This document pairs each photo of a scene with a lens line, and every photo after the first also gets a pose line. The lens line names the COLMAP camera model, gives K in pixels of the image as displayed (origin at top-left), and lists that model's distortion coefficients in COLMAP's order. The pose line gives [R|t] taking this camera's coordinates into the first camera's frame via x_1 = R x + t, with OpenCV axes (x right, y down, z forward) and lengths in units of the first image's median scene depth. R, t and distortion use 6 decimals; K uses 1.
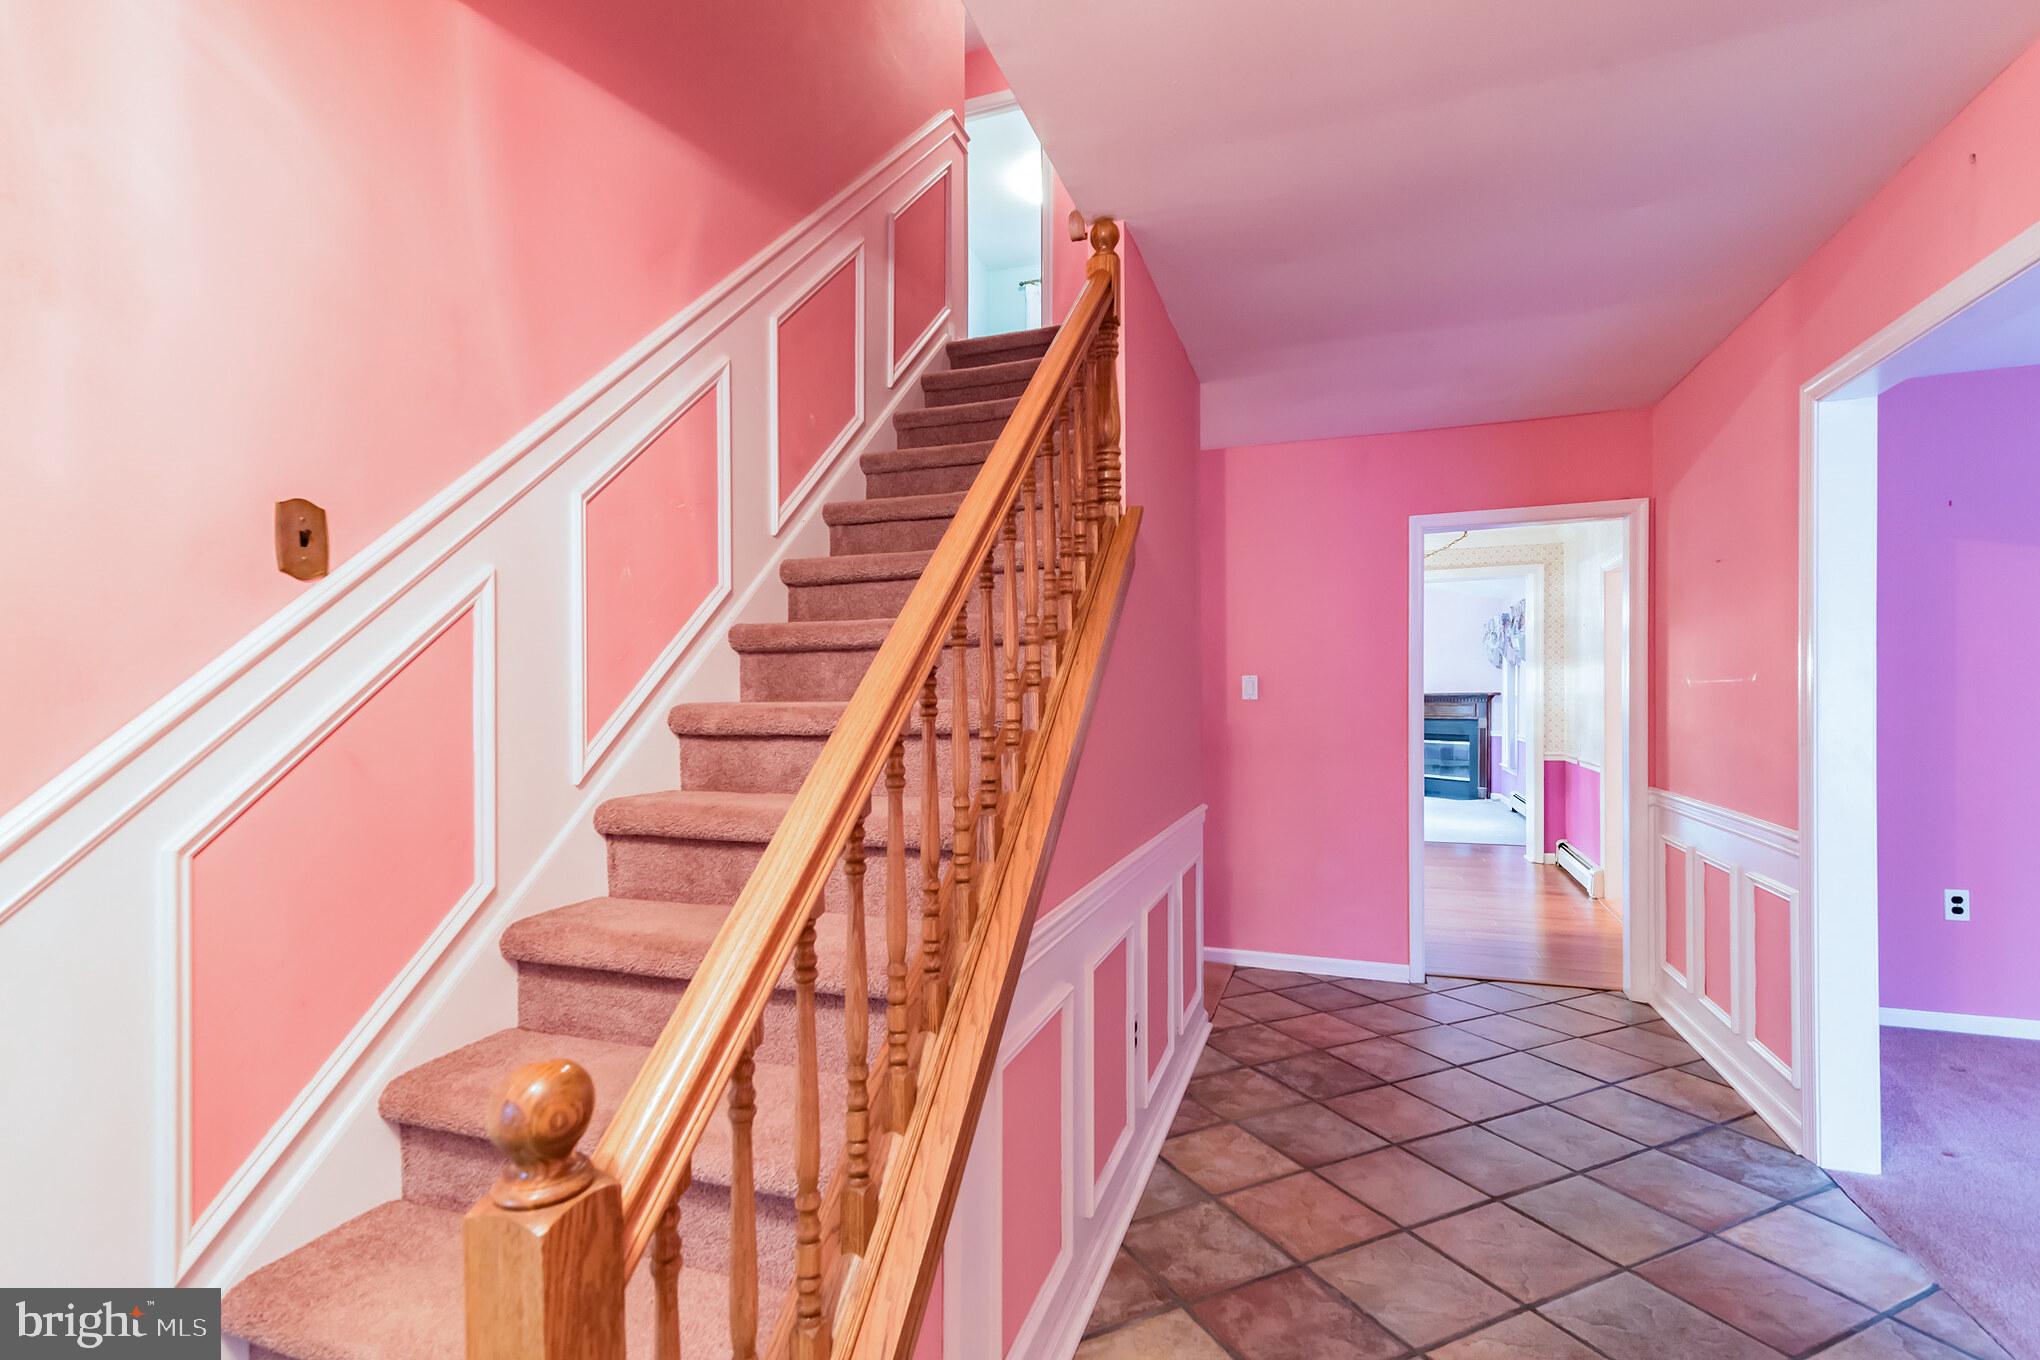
lens RADIAL K [[930.3, 0, 1015.0], [0, 930.3, 707.6], [0, 0, 1]] dist [0.013706, -0.000382]
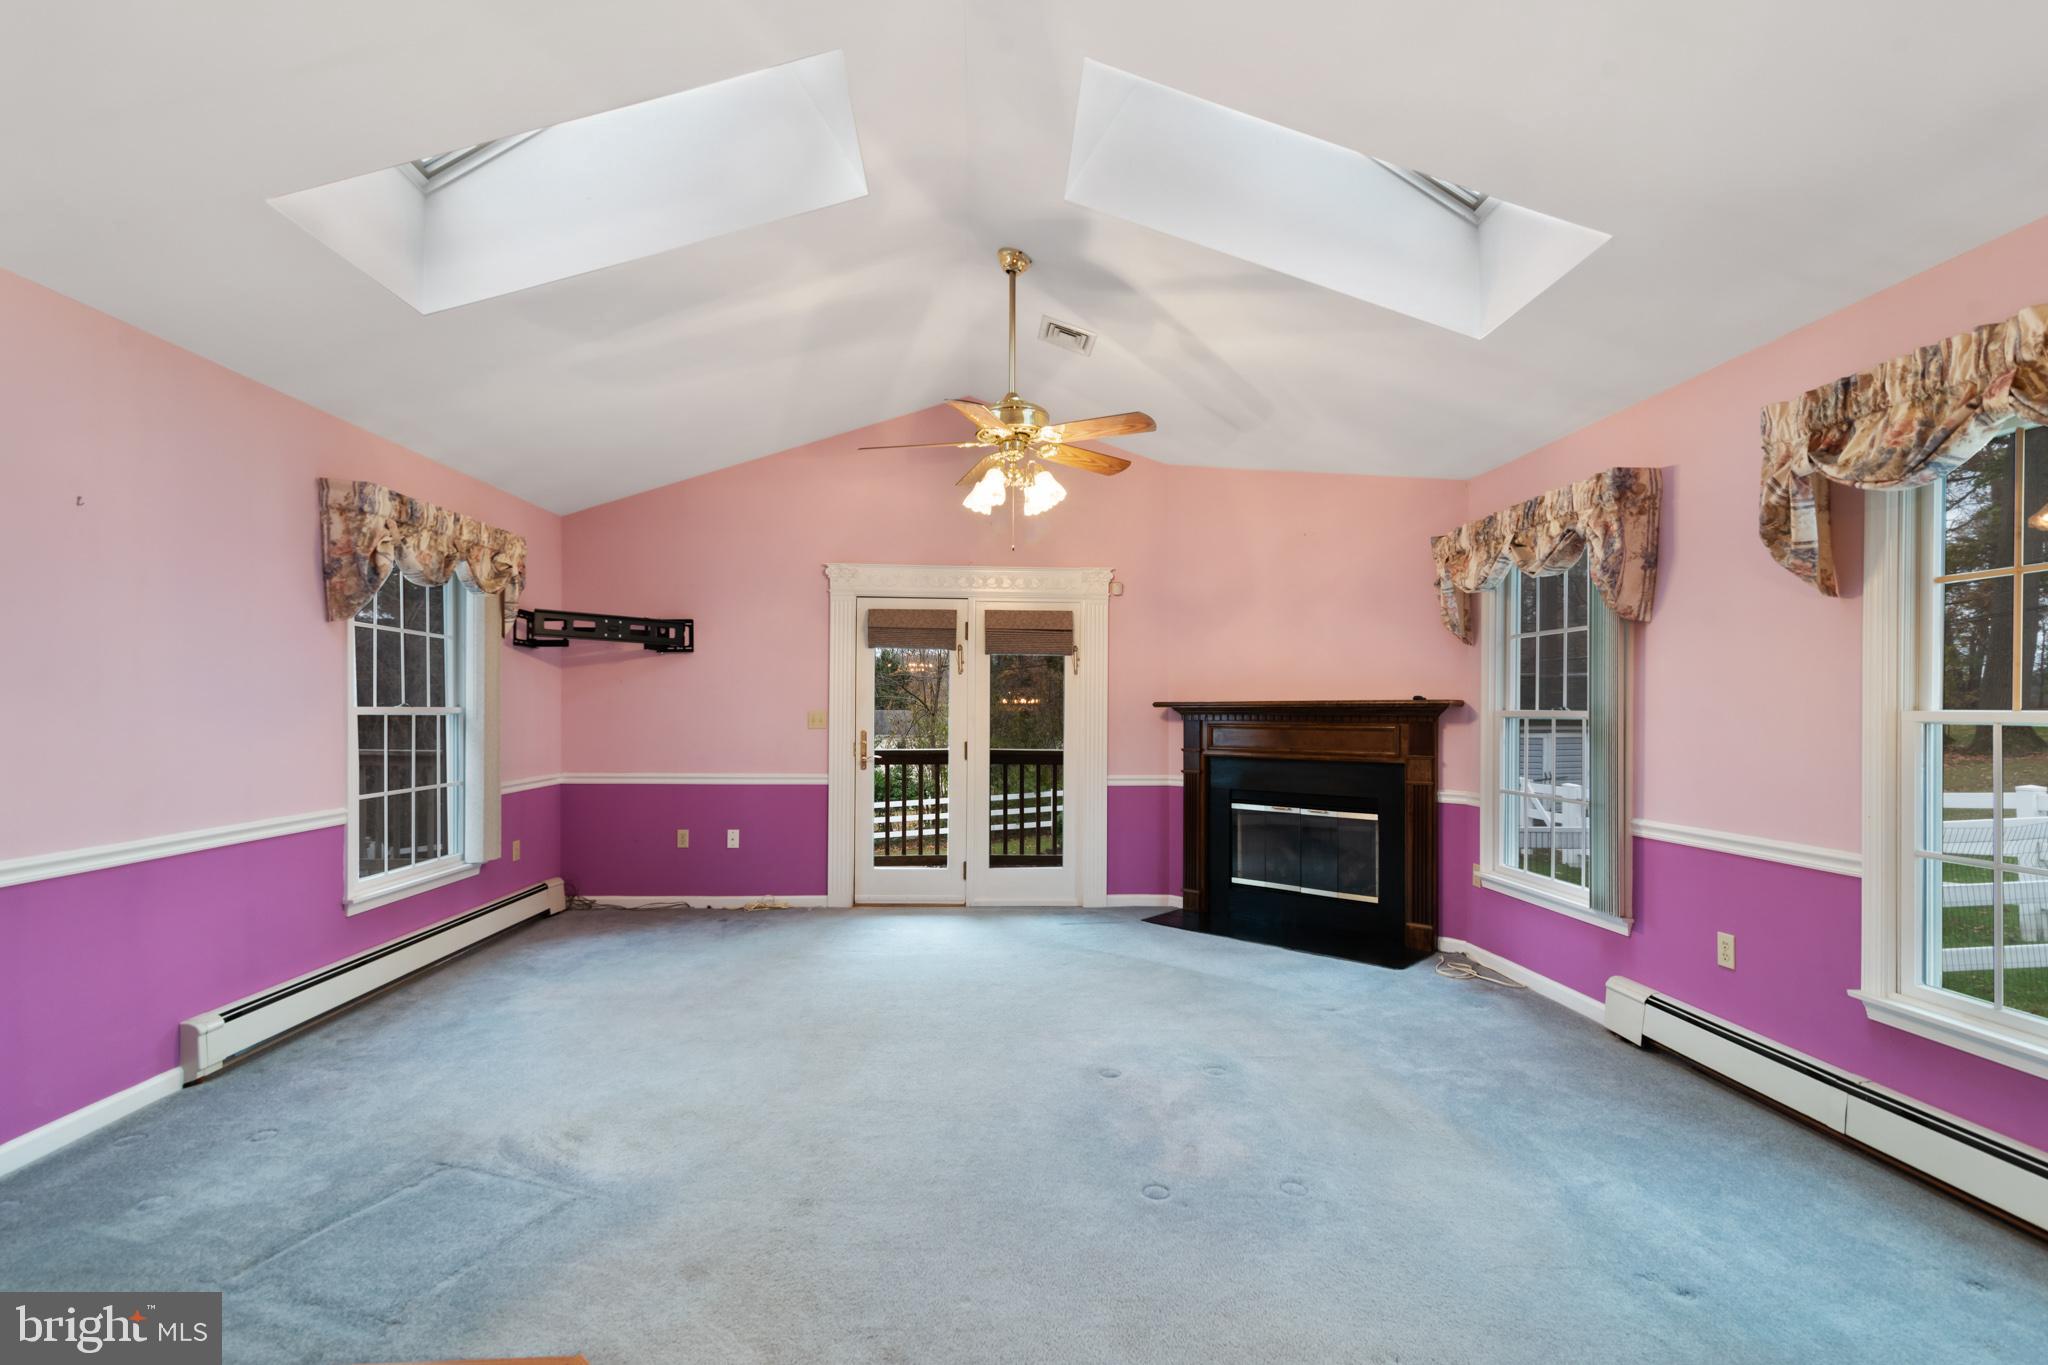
lens RADIAL K [[933.9, 0, 1019.0], [0, 933.9, 710.2], [0, 0, 1]] dist [0.013706, -0.000382]
pose [[0.909490, 0.008758, 0.415633, 0.152592], [-0.004583, 0.999929, -0.011042, -0.006654], [-0.415700, 0.008138, 0.909465, 0.685480]]
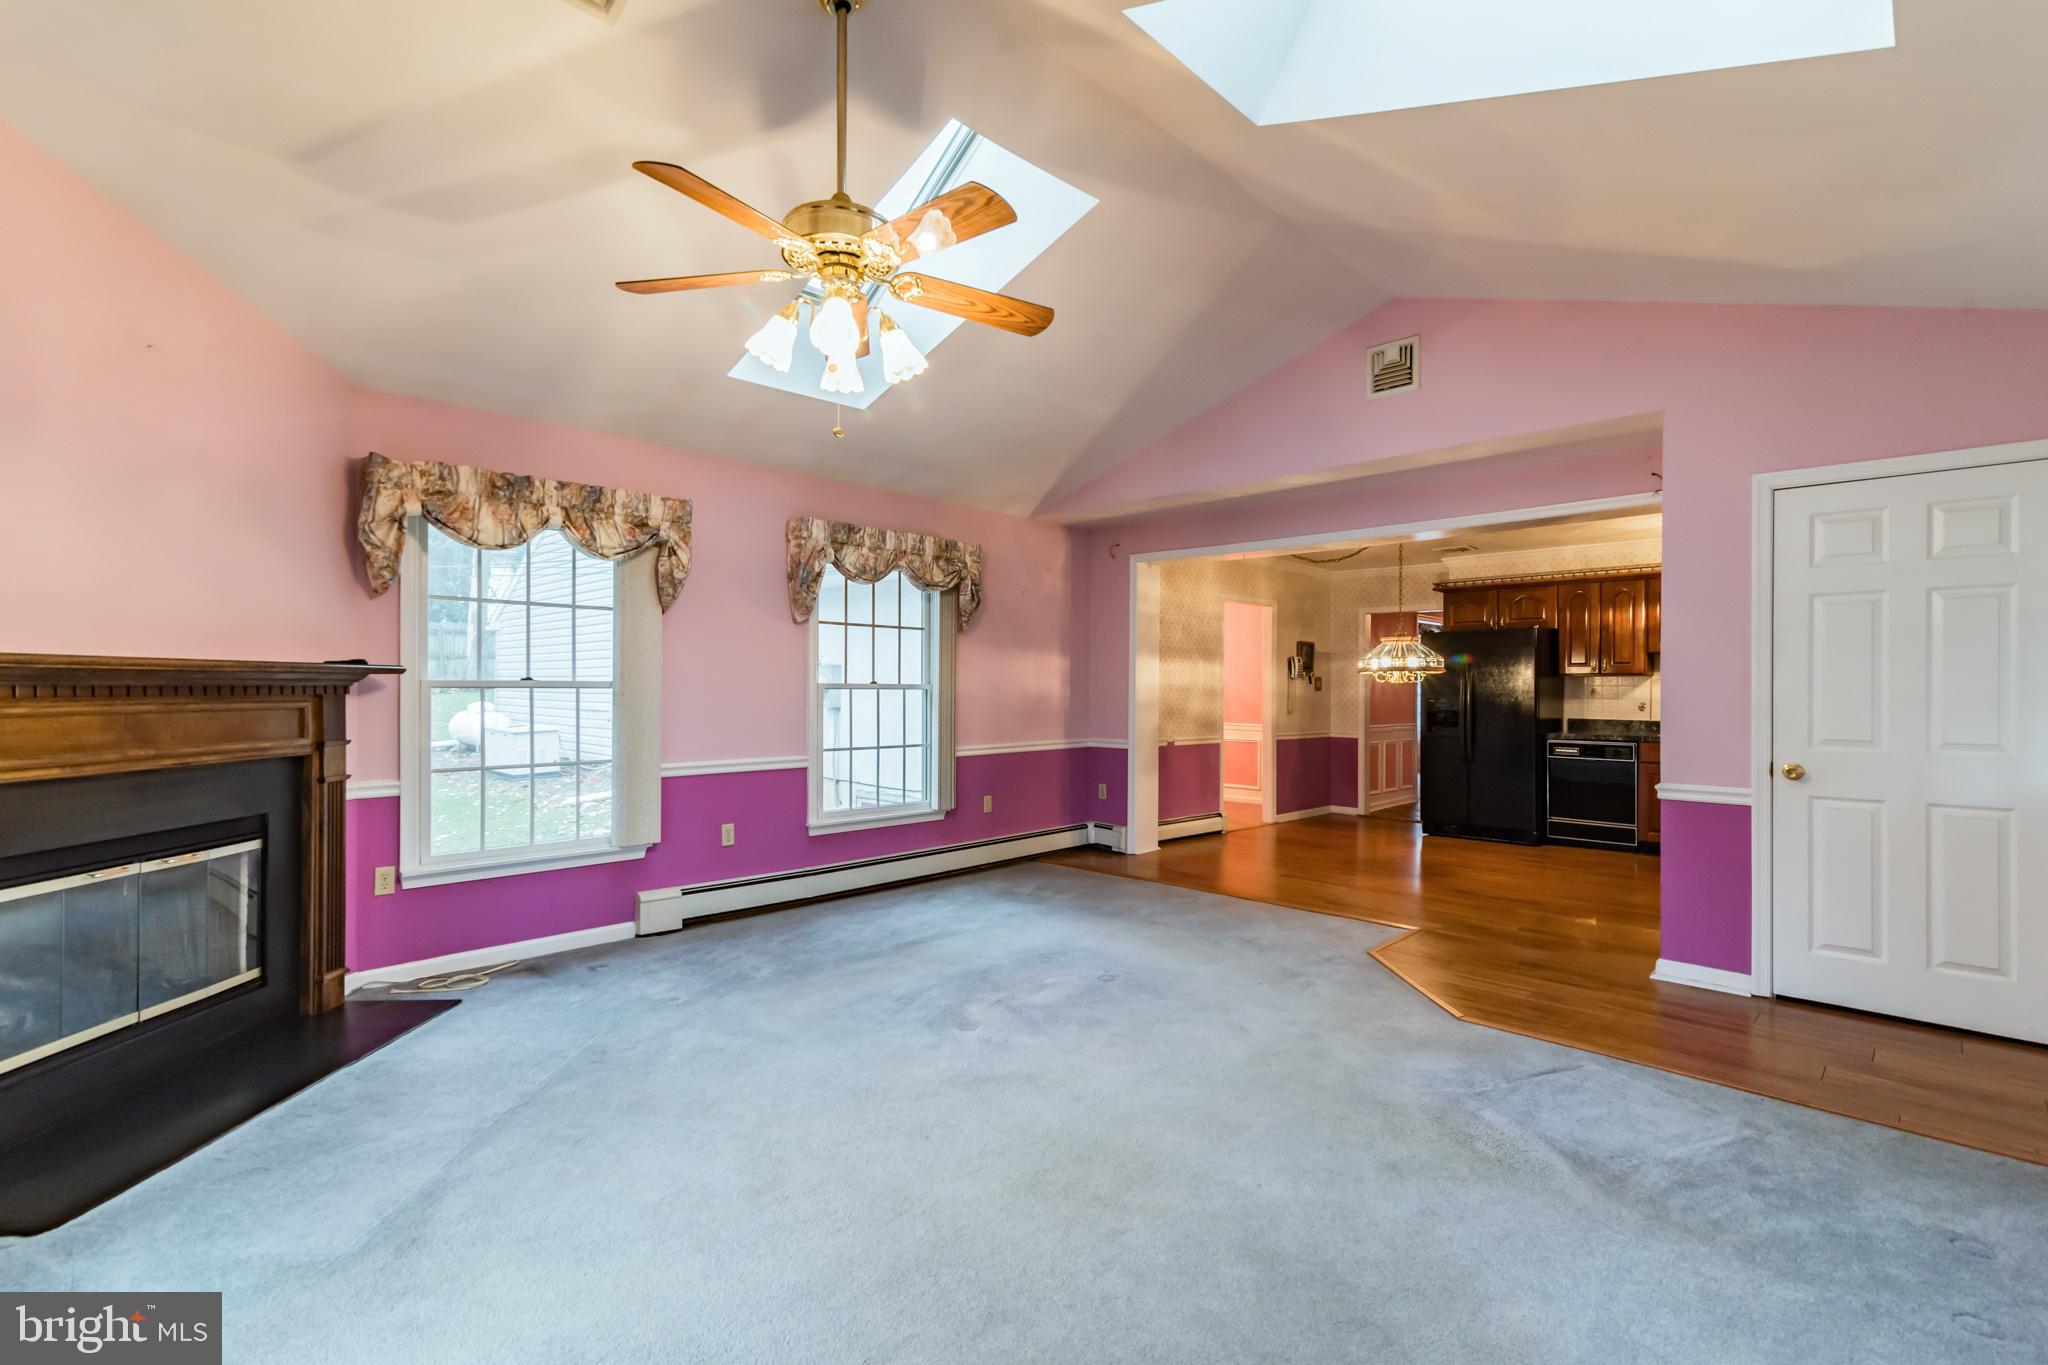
lens RADIAL K [[933.9, 0, 1019.0], [0, 933.9, 710.2], [0, 0, 1]] dist [0.013706, -0.000382]
pose [[-0.921264, -0.007959, 0.388856, 0.167218], [0.004264, 0.999524, 0.030563, -0.010091], [-0.388914, 0.029814, -0.920792, 1.202821]]
